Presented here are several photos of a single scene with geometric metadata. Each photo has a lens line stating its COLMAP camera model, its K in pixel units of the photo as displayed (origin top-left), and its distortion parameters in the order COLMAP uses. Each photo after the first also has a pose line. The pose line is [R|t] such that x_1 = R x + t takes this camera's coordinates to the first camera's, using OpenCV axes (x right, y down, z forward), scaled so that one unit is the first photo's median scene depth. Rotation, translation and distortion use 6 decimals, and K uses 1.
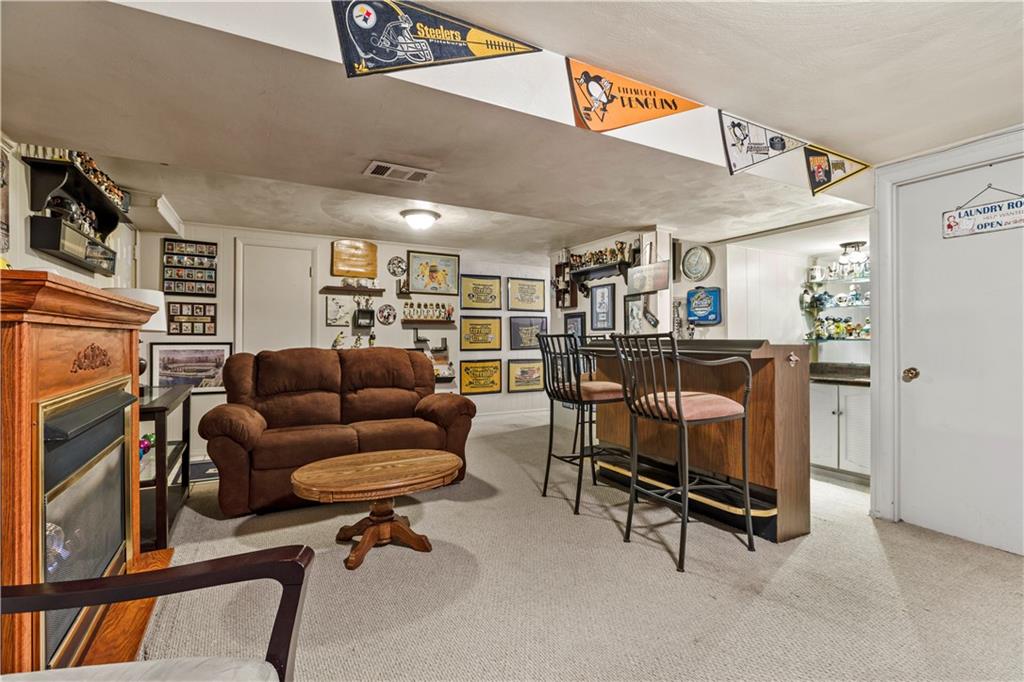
lens RADIAL K [[471.6, 0, 505.3], [0, 471.6, 336.6], [0, 0, 1]] dist [-0.002263, -0.001501]
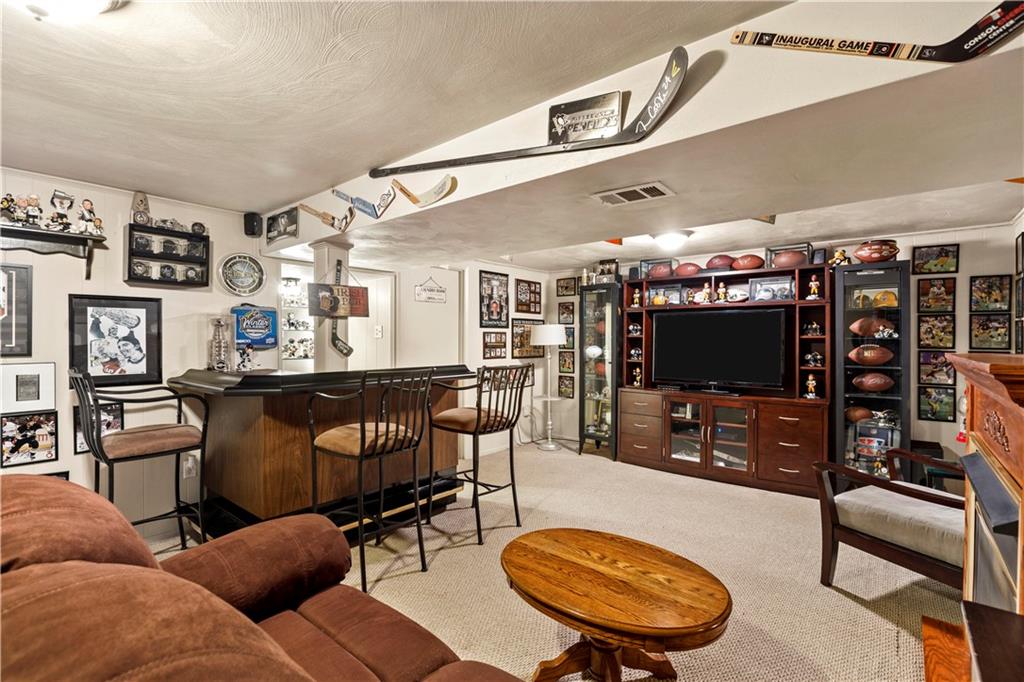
lens RADIAL K [[471.6, 0, 509.5], [0, 471.6, 339.7], [0, 0, 1]] dist [-0.002263, -0.001501]
pose [[-0.366380, -0.003802, 0.930457, -0.634468], [-0.007046, 0.999974, 0.001312, -0.053713], [-0.930439, -0.006076, -0.366398, 1.018843]]
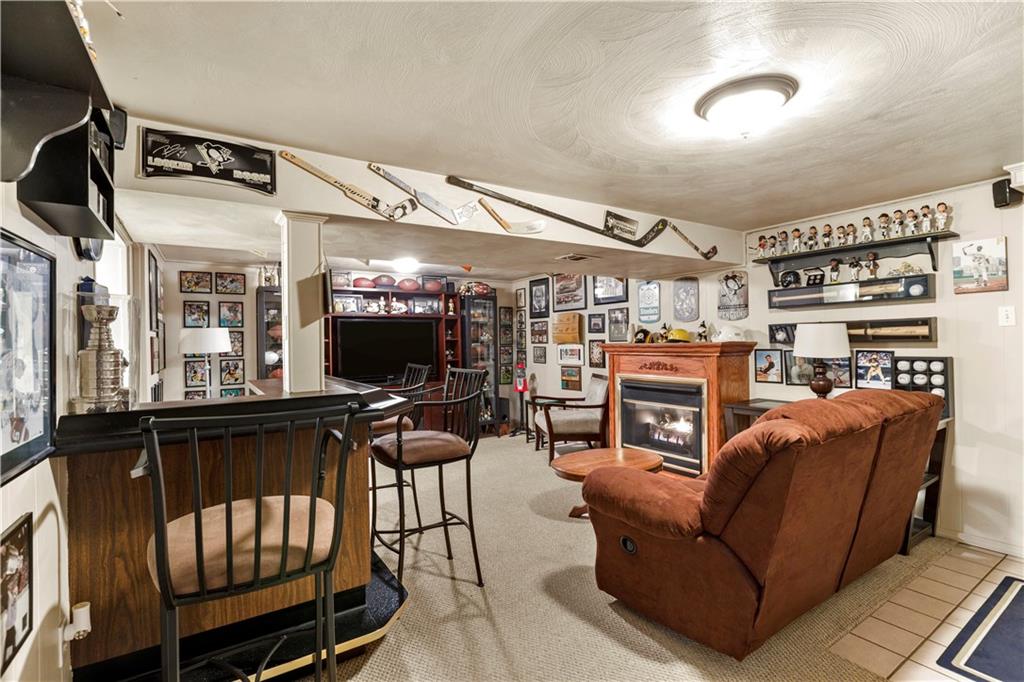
lens RADIAL K [[471.6, 0, 517.0], [0, 471.6, 340.8], [0, 0, 1]] dist [-0.002263, -0.001501]
pose [[-0.996018, 0.016649, -0.087585, 0.100301], [0.016877, 0.999856, -0.001872, -0.050504], [0.087541, -0.003343, -0.996155, 1.711638]]
